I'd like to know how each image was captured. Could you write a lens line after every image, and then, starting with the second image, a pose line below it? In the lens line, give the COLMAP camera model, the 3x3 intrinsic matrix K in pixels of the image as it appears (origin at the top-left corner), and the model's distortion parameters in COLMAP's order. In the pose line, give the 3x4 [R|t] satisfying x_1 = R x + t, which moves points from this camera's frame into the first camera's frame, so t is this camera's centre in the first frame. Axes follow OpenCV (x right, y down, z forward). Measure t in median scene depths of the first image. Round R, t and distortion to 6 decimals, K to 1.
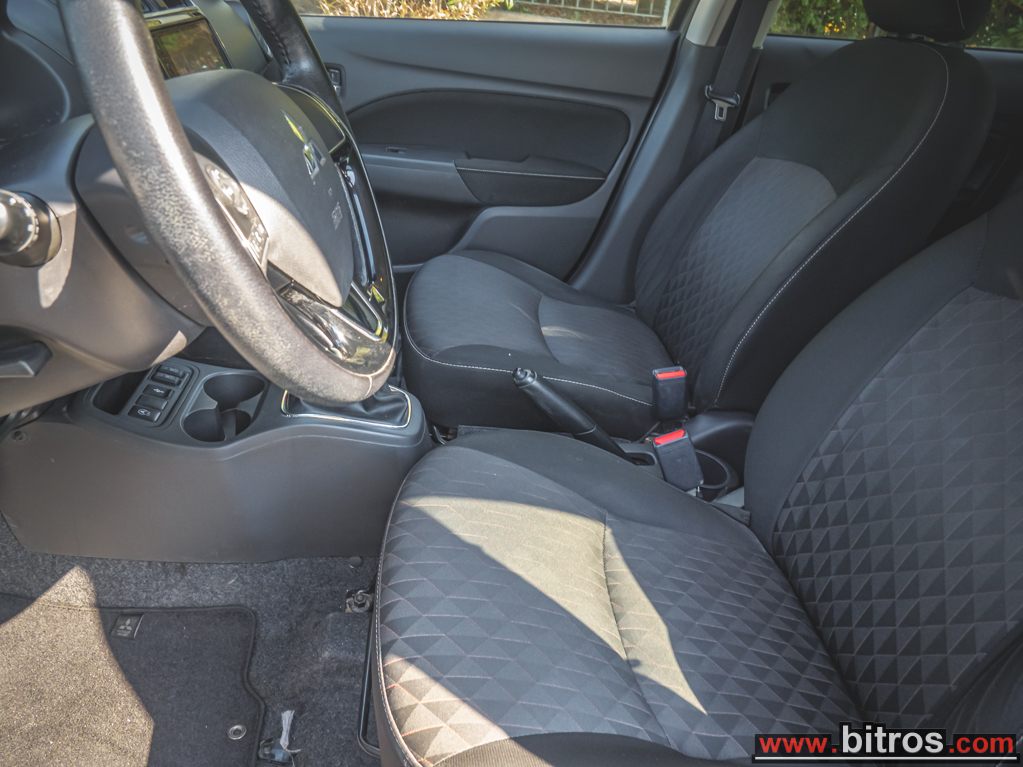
lens RADIAL K [[743.1, 0, 511.5], [0, 743.1, 383.5], [0, 0, 1]] dist [-0.029875, 0.004925]
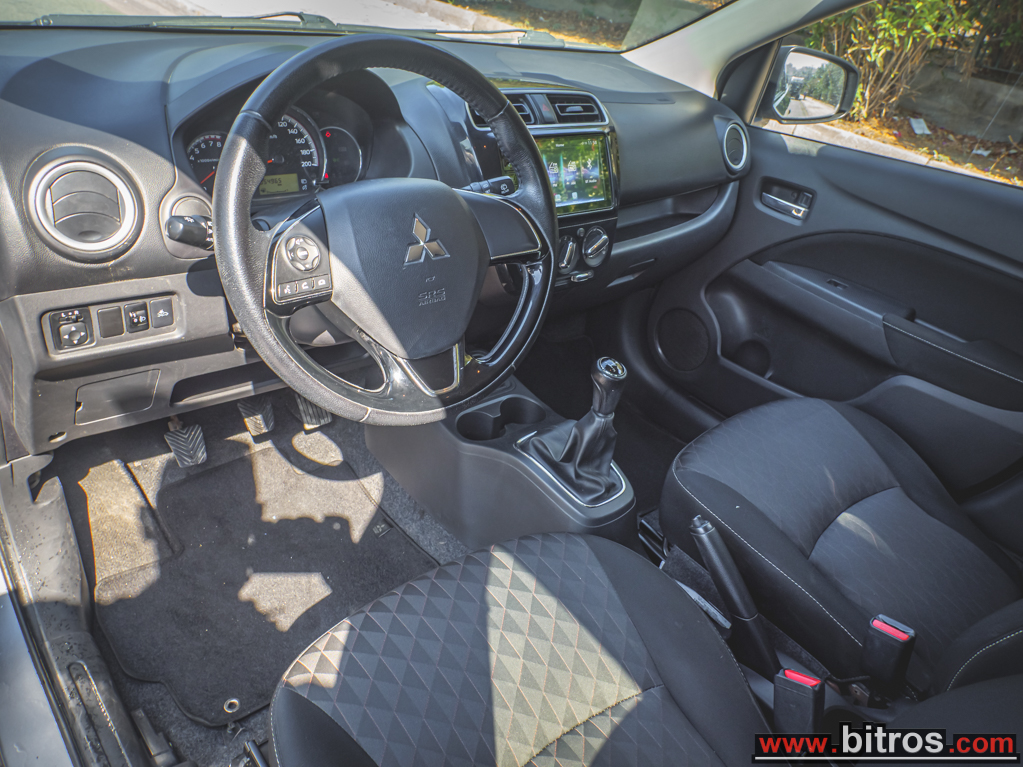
lens RADIAL K [[743.1, 0, 511.5], [0, 743.1, 383.5], [0, 0, 1]] dist [-0.029875, 0.004925]
pose [[0.608648, 0.397277, -0.686818, 0.469999], [-0.457008, 0.883143, 0.105843, -0.166825], [0.648607, 0.249460, 0.719082, 0.092281]]
